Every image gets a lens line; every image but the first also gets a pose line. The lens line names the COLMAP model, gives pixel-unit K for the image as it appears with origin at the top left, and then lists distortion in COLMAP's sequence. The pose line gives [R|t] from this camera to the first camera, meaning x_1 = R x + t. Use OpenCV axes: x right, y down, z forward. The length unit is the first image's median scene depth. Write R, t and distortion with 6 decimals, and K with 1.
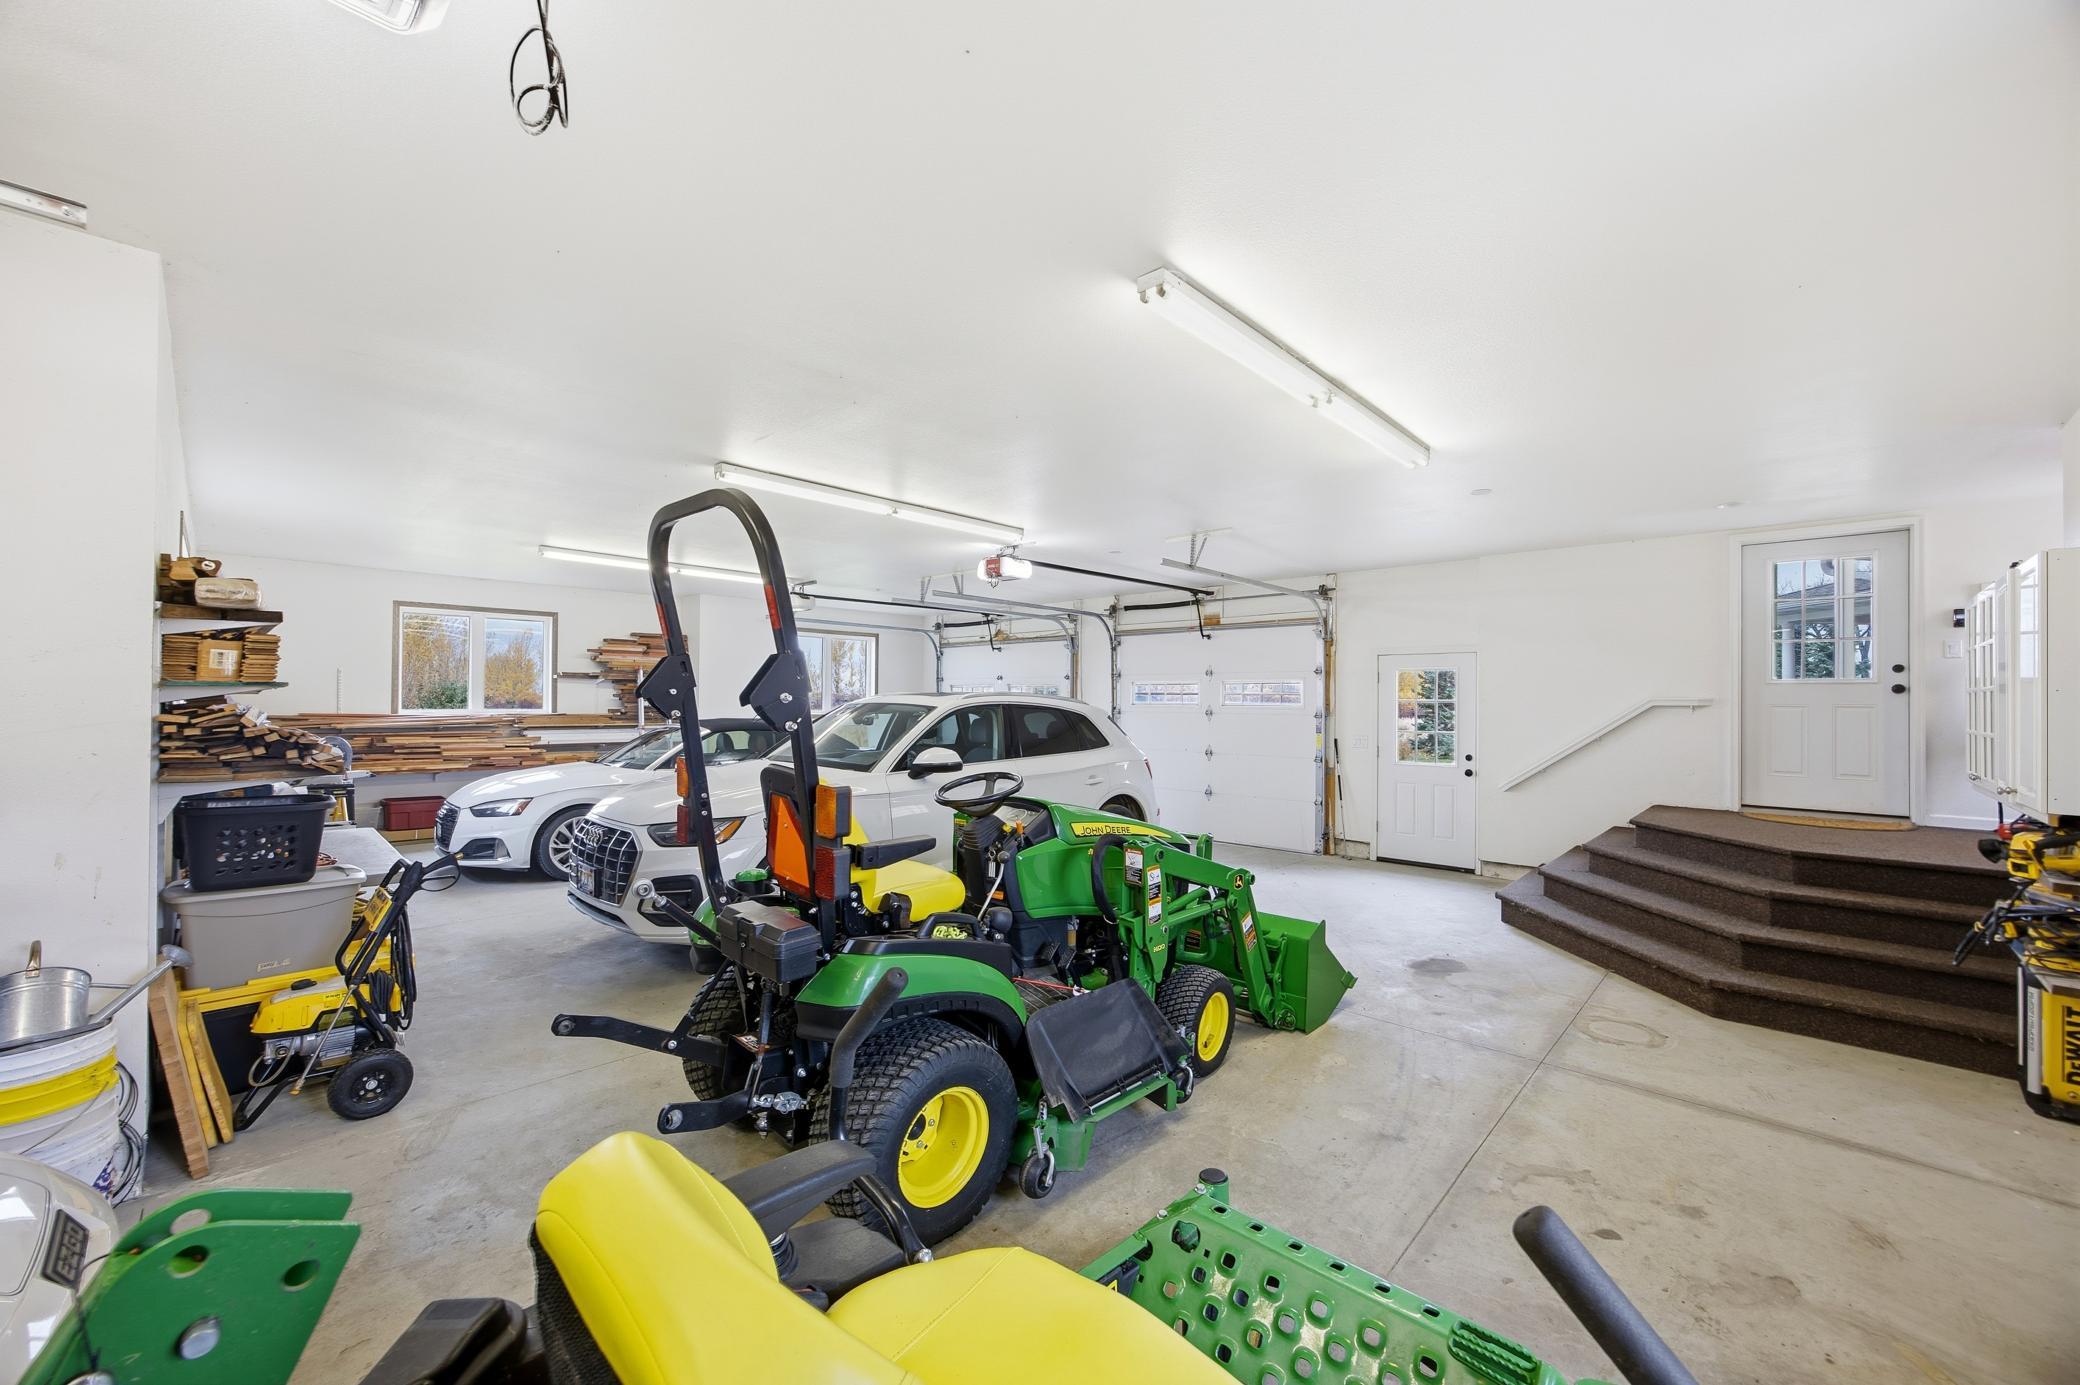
lens RADIAL K [[804.2, 0, 1041.3], [0, 804.2, 696.9], [0, 0, 1]] dist [-0.004085, 0.000170]
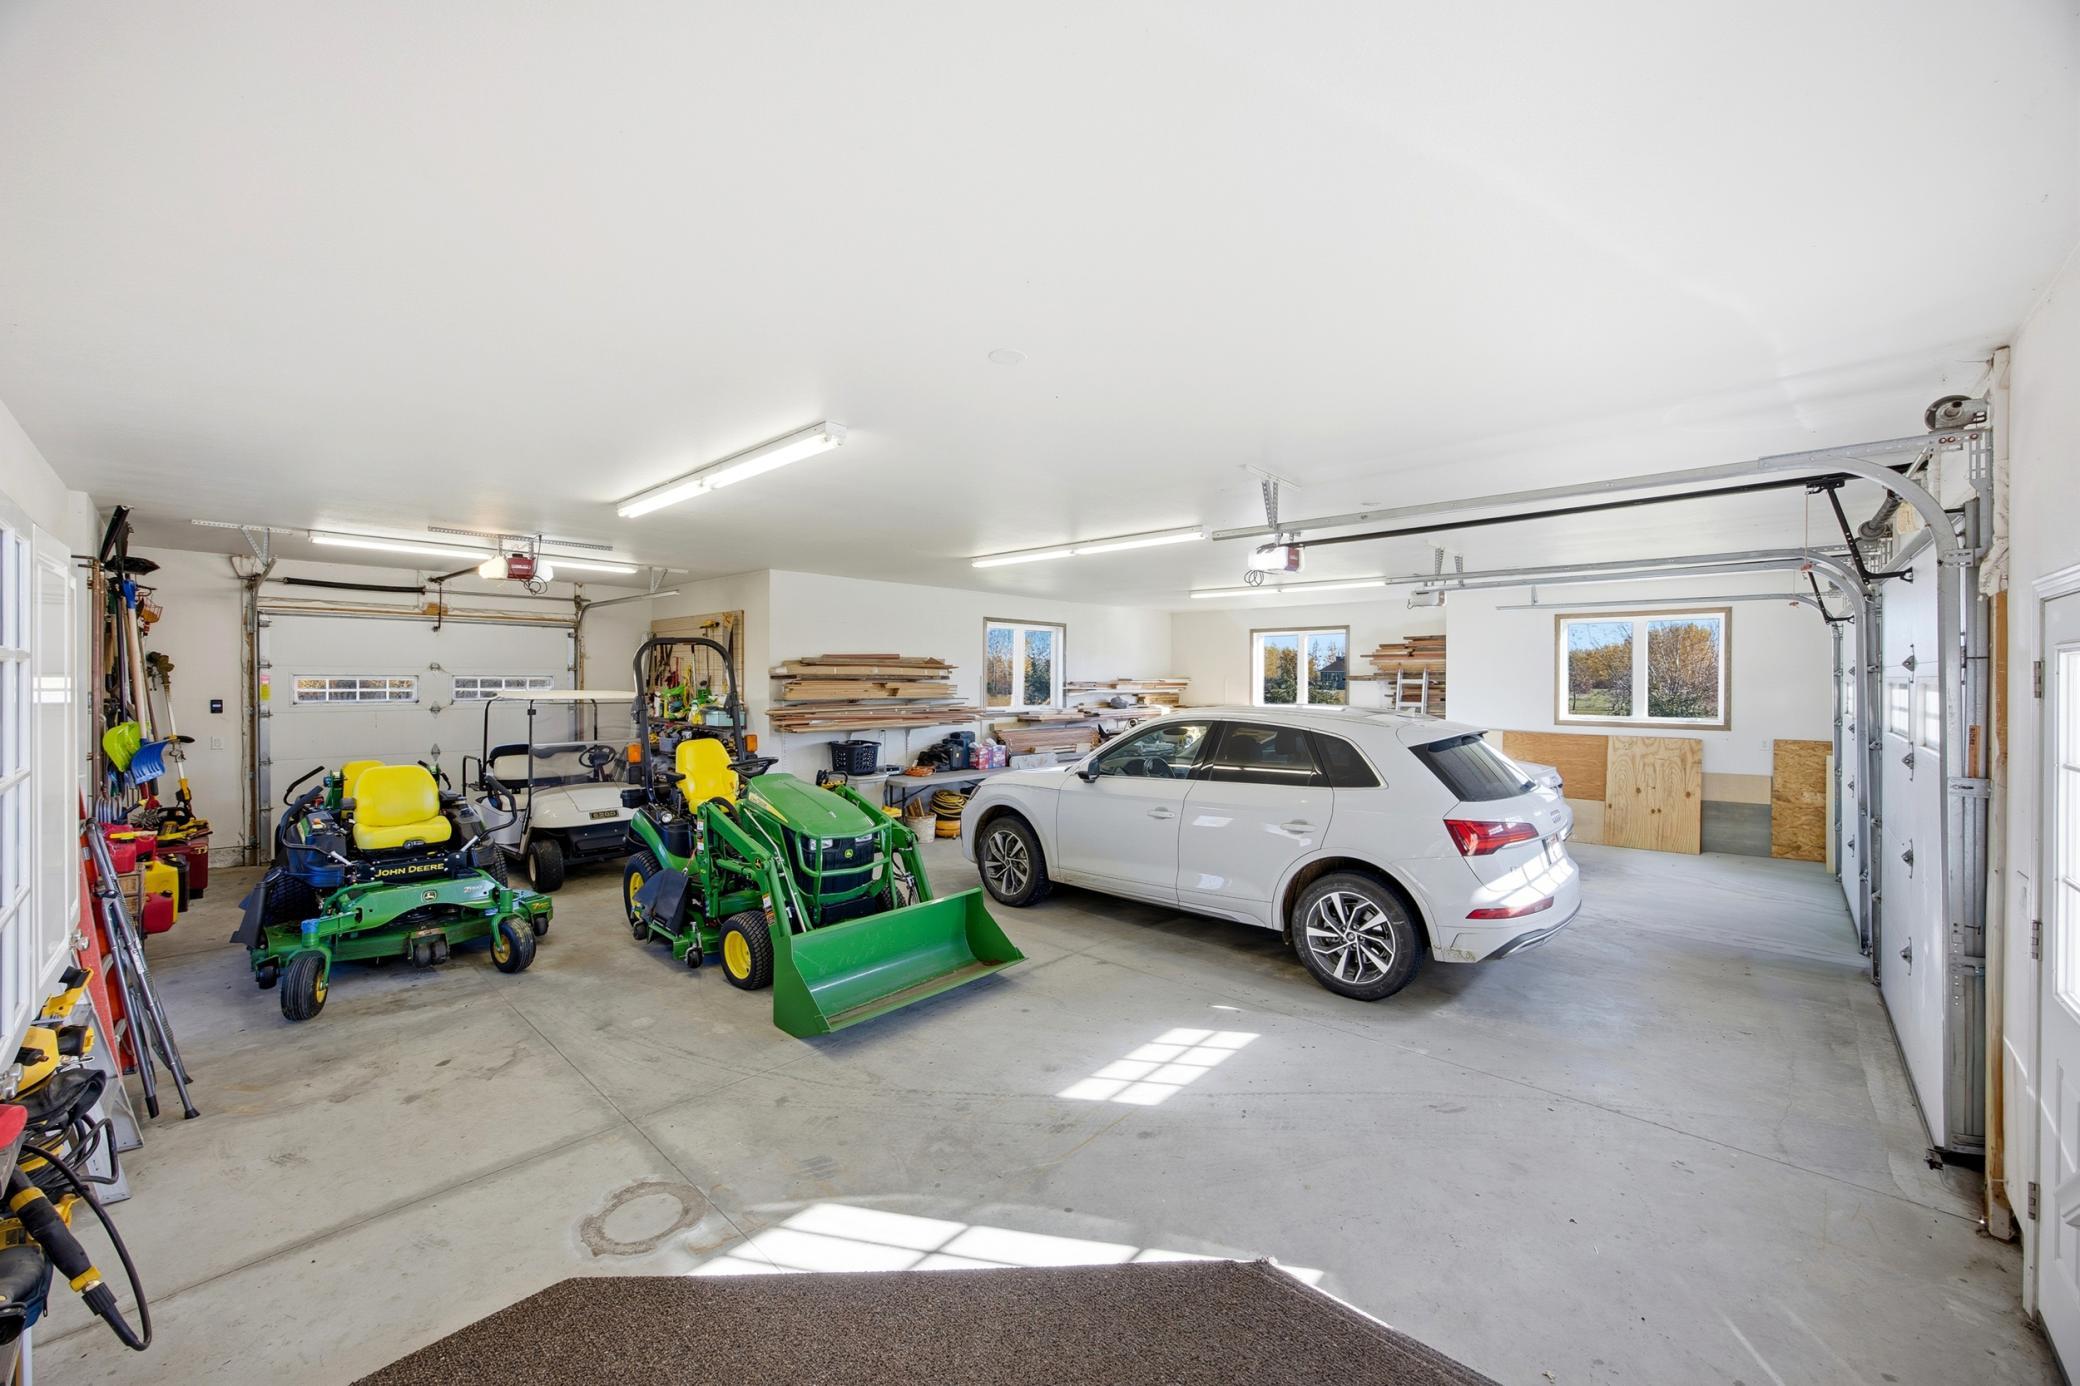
lens RADIAL K [[804.2, 0, 1041.3], [0, 804.2, 685.9], [0, 0, 1]] dist [-0.004085, 0.000170]
pose [[0.006796, 0.001095, -0.999976, 1.644565], [0.005799, 0.999983, 0.001135, -0.056889], [0.999960, -0.005807, 0.006790, 1.551567]]
